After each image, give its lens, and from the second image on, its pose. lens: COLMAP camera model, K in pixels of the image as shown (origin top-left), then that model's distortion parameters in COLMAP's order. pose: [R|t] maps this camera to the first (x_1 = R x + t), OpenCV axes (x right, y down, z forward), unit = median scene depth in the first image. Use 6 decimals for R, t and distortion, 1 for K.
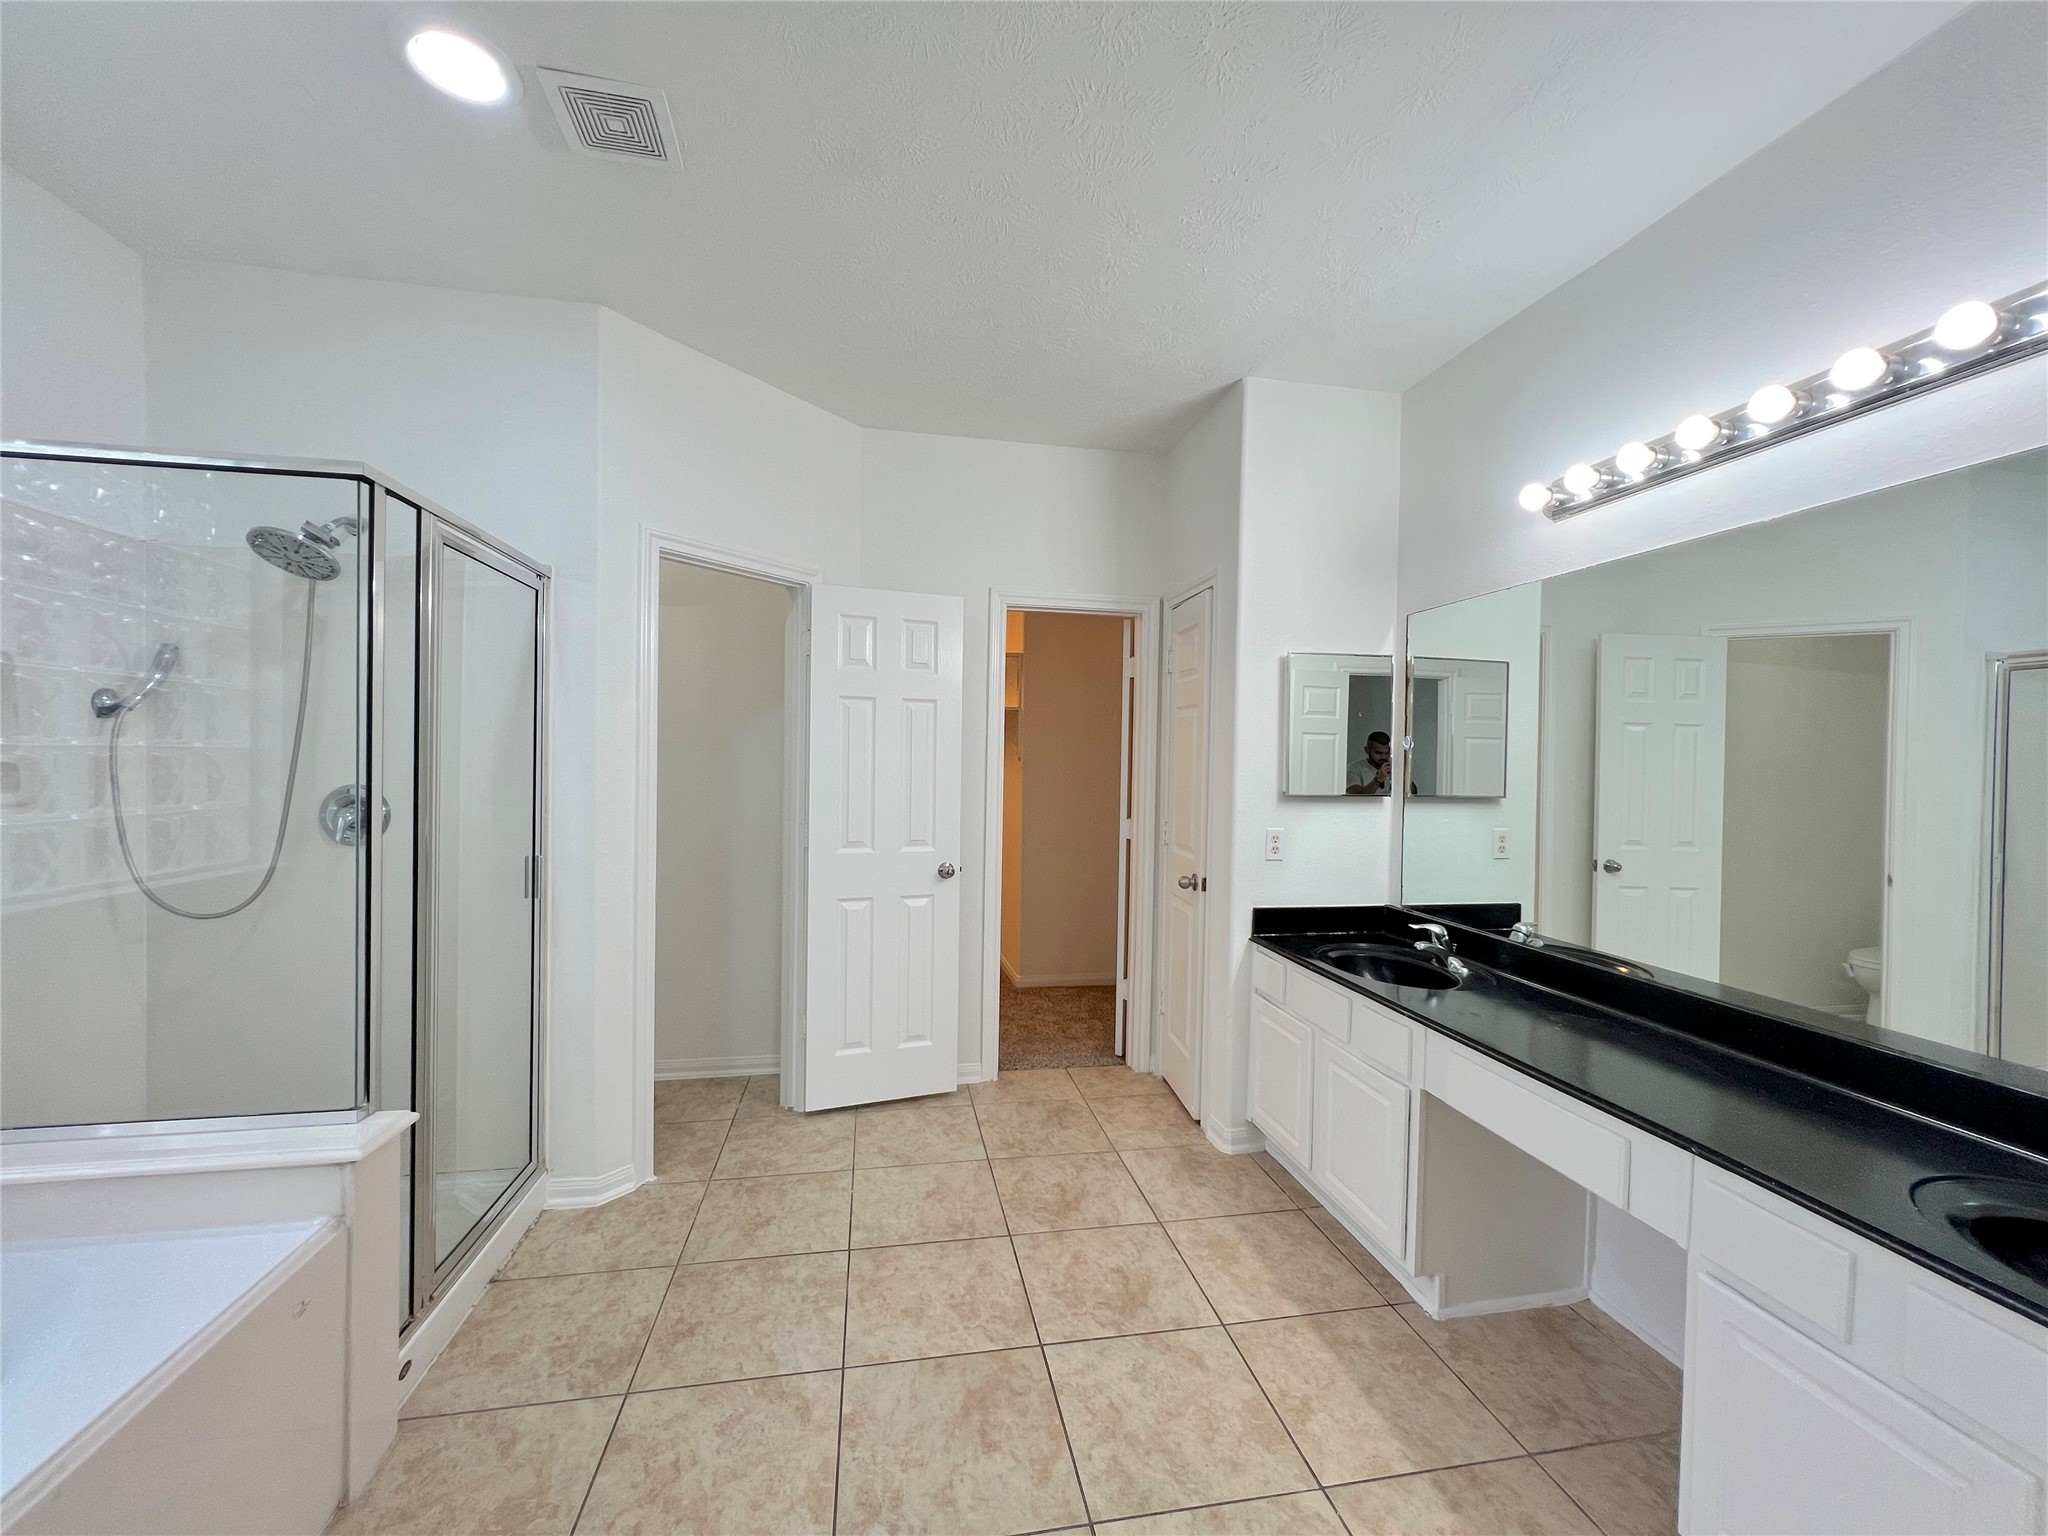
lens RADIAL K [[828.8, 0, 1028.1], [0, 828.8, 769.1], [0, 0, 1]] dist [-0.002376, 0.001165]
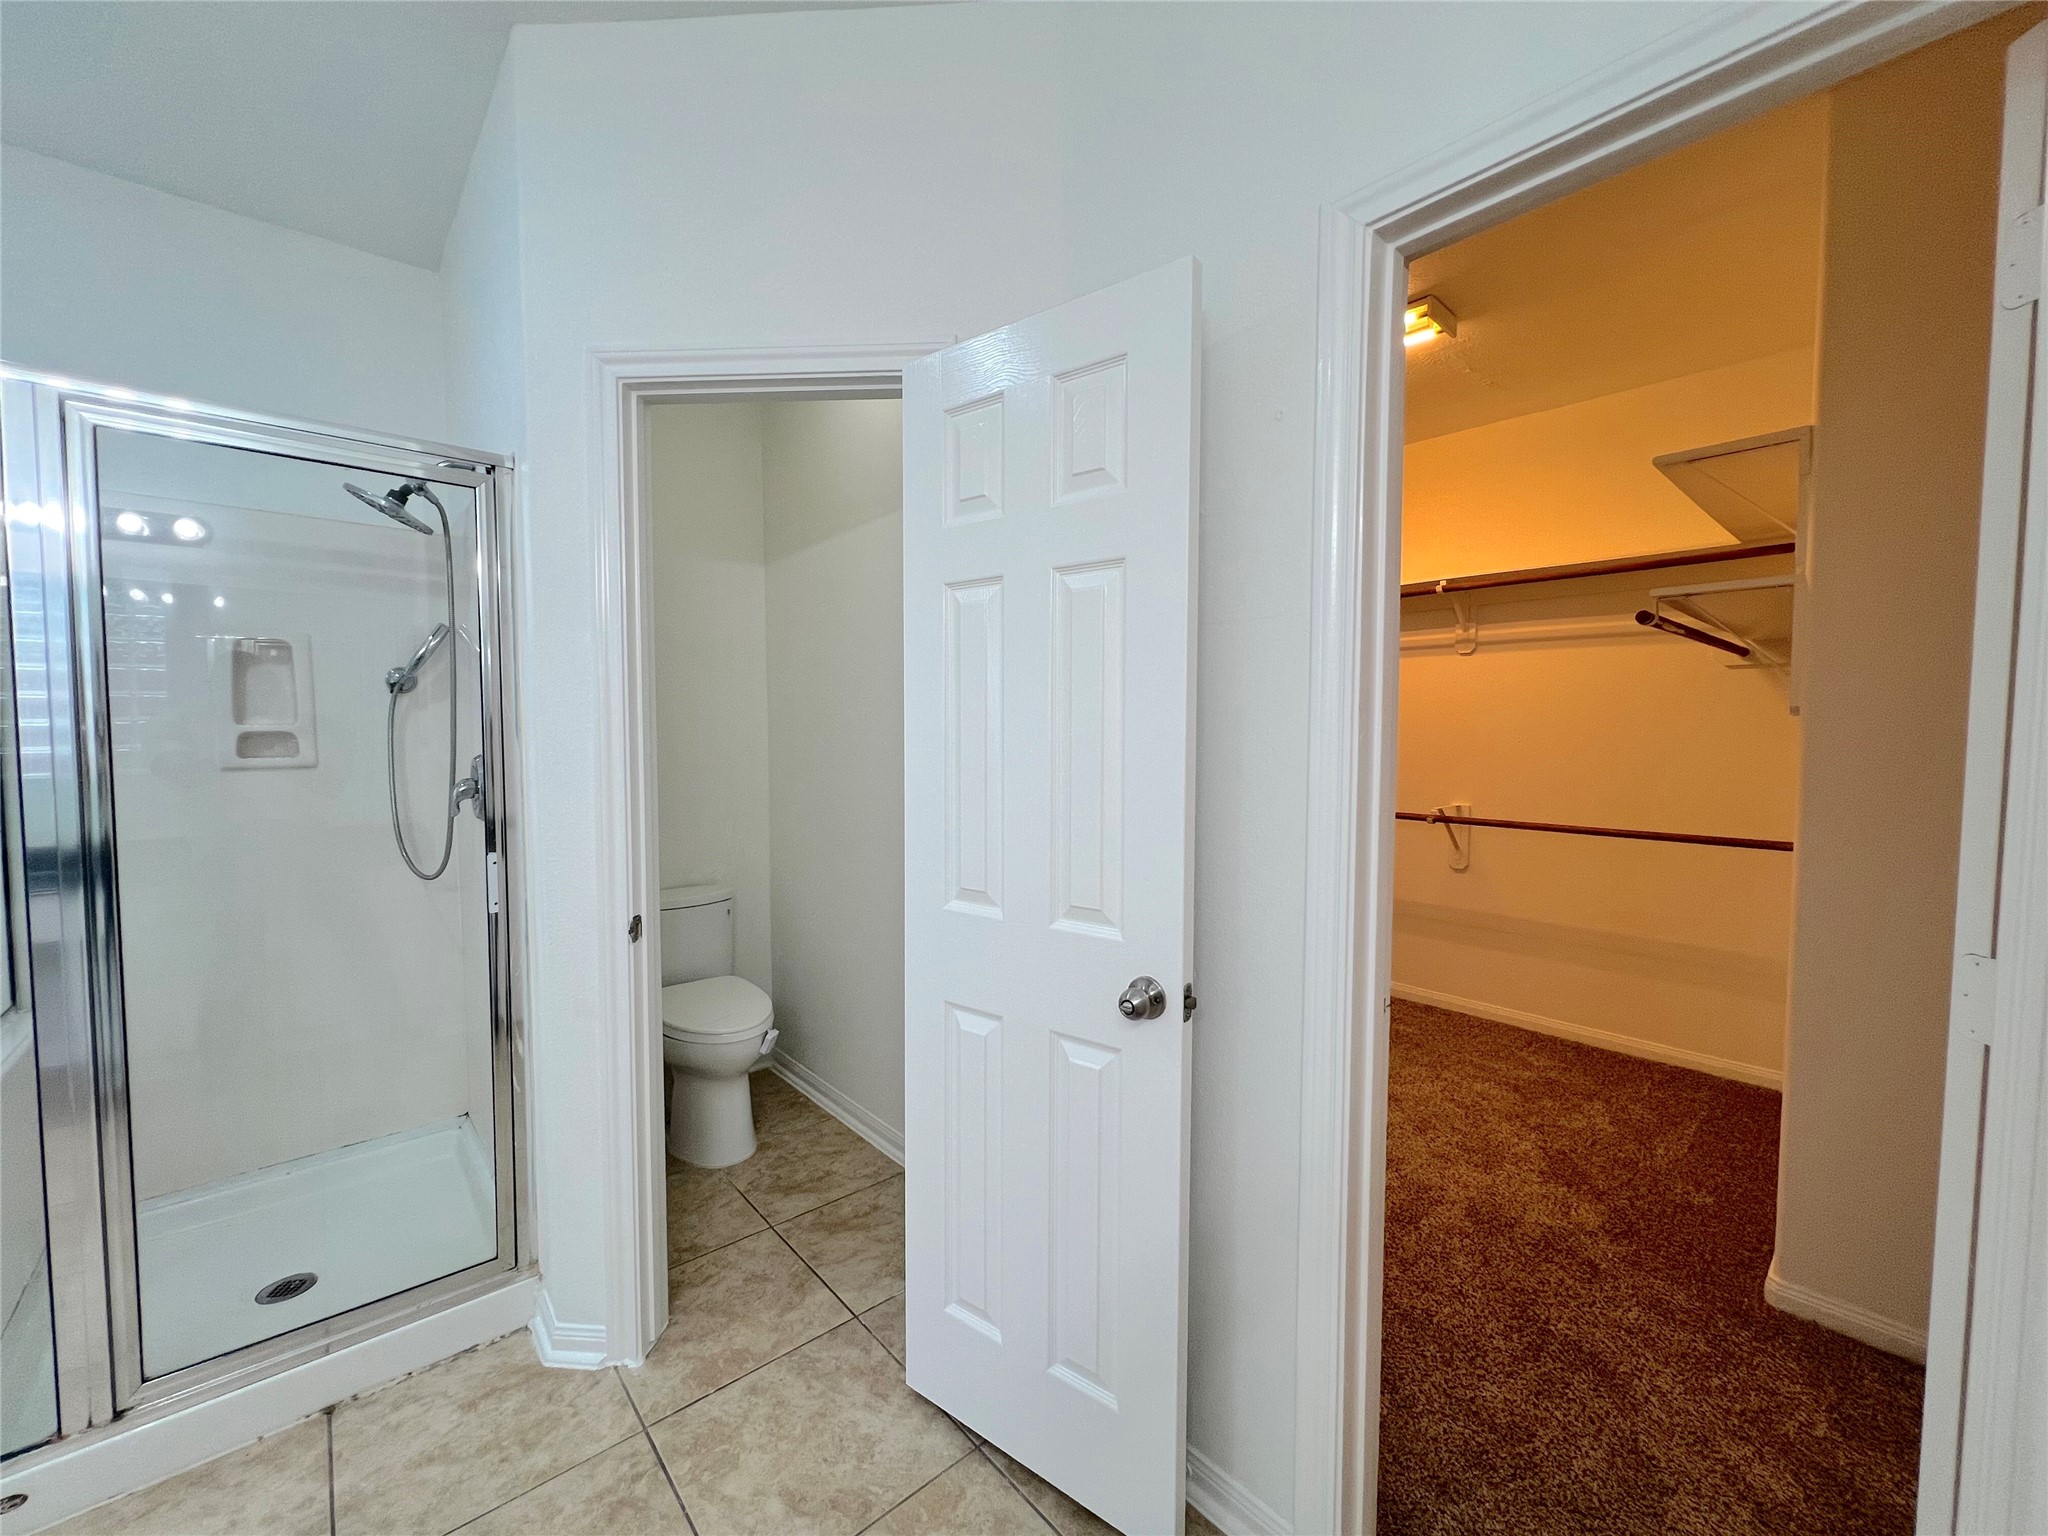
lens RADIAL K [[823.4, 0, 1034.3], [0, 823.4, 772.3], [0, 0, 1]] dist [-0.002736, 0.000552]
pose [[0.513636, 0.029567, -0.857499, 0.234339], [-0.004468, 0.999485, 0.031786, 0.006304], [0.857997, -0.012495, 0.513503, 0.884463]]
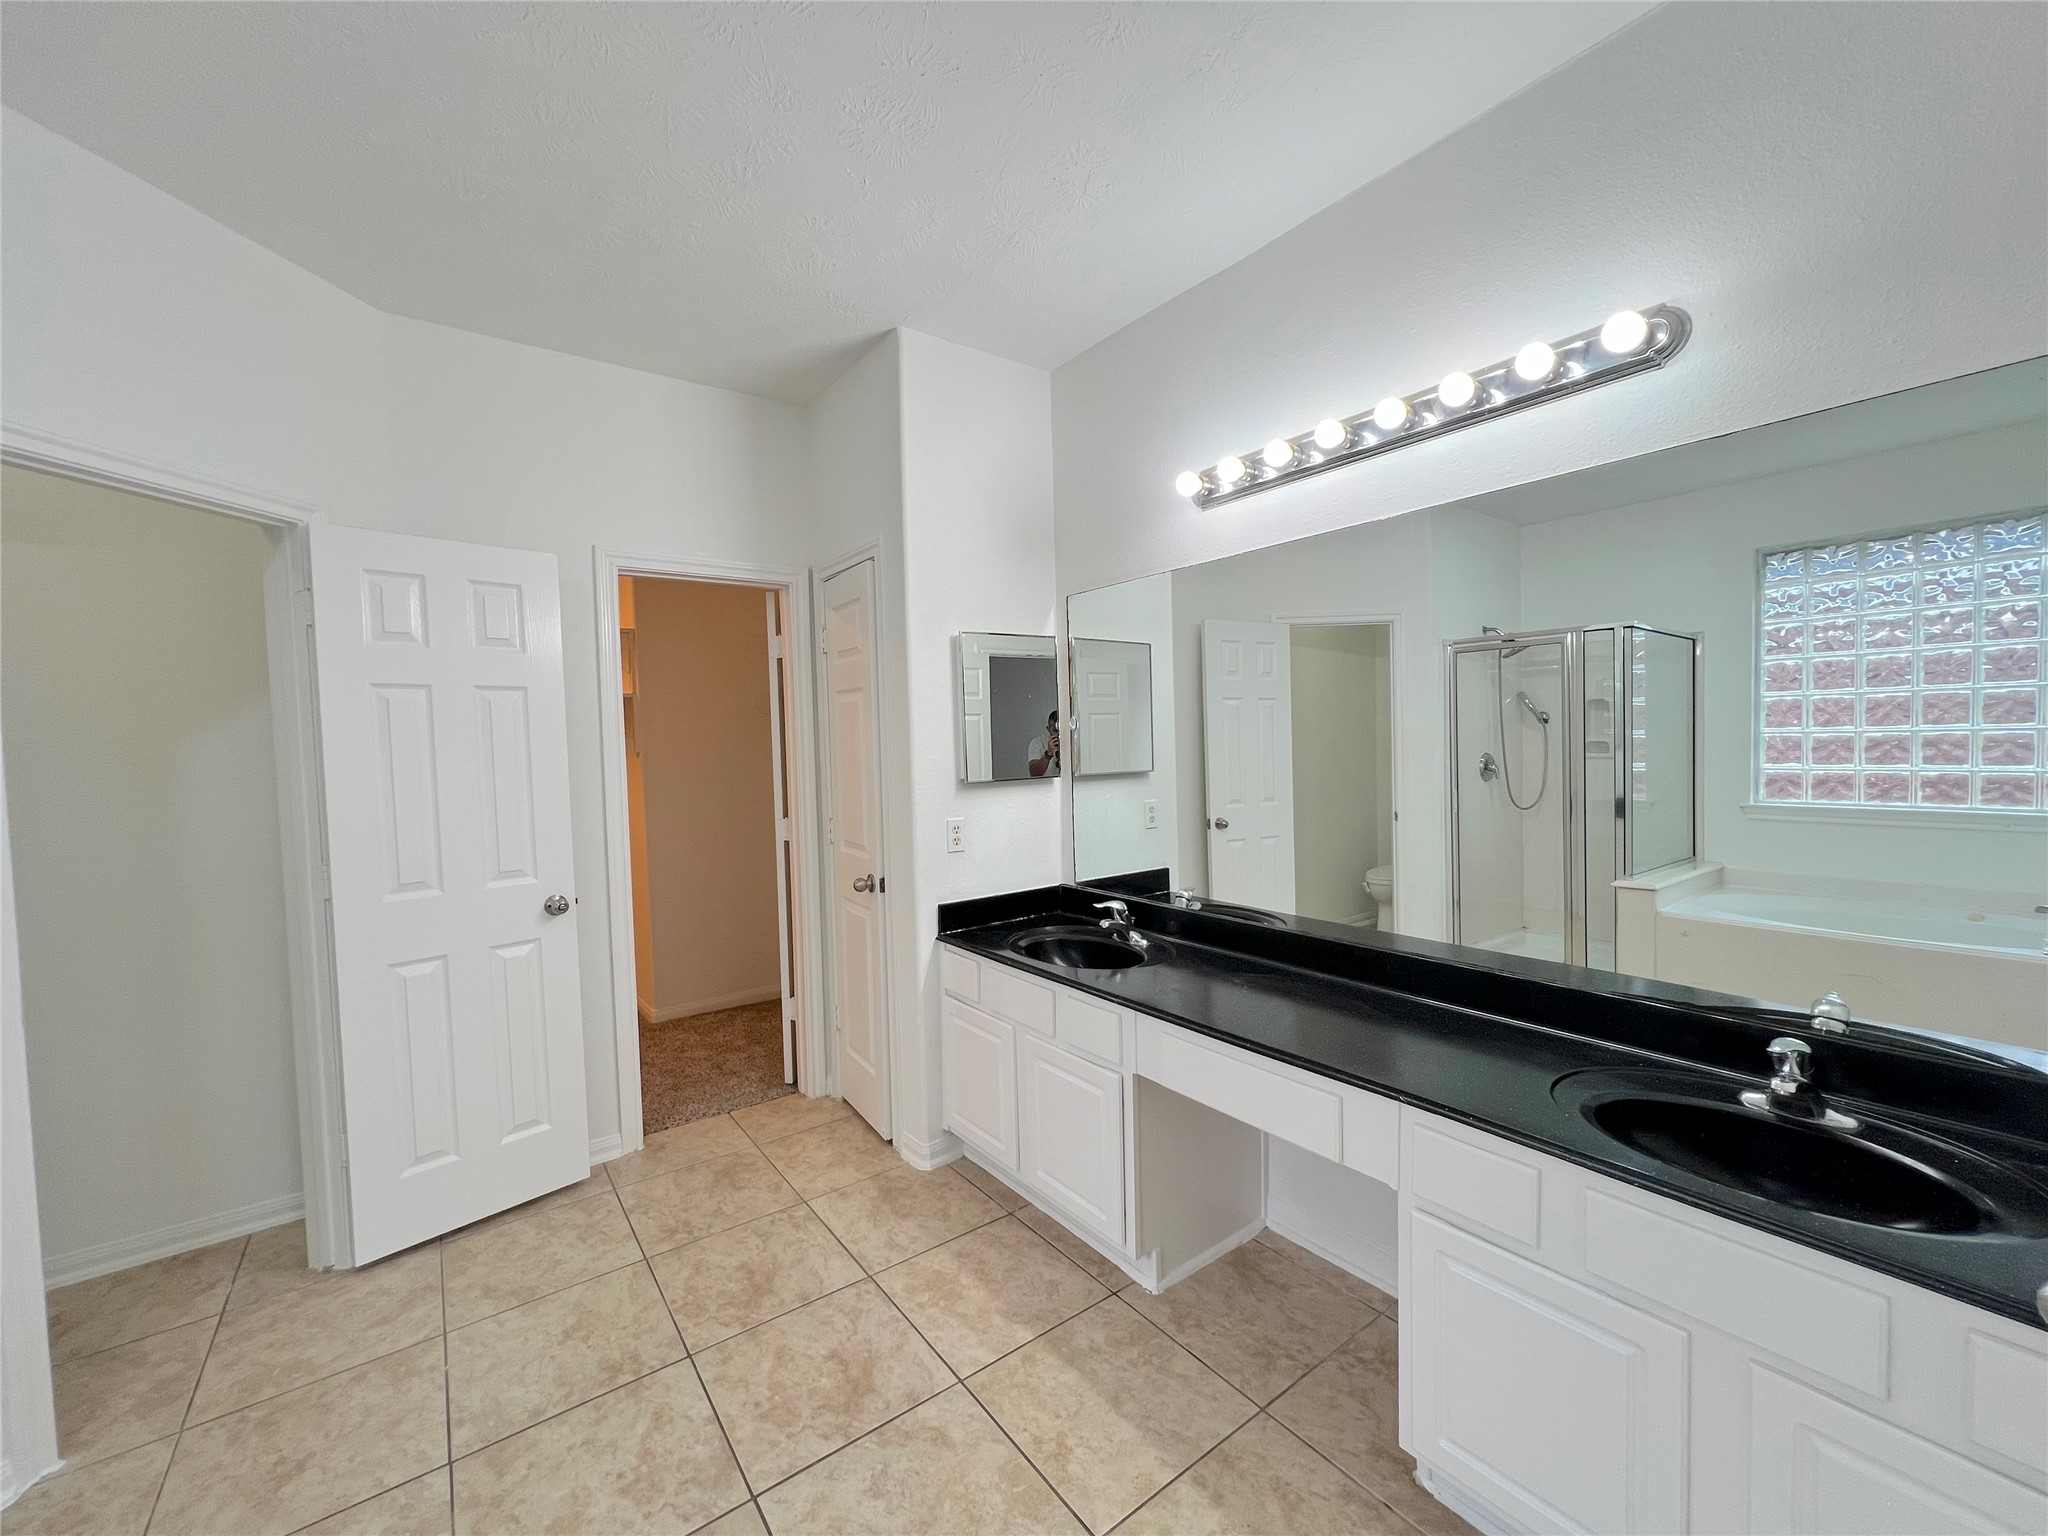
lens RADIAL K [[828.8, 0, 1030.8], [0, 828.8, 770.6], [0, 0, 1]] dist [-0.002376, 0.001165]
pose [[0.898301, -0.058523, 0.435465, -0.034521], [0.048086, 0.998231, 0.034960, -0.012114], [-0.436741, -0.010465, 0.899527, 0.118924]]
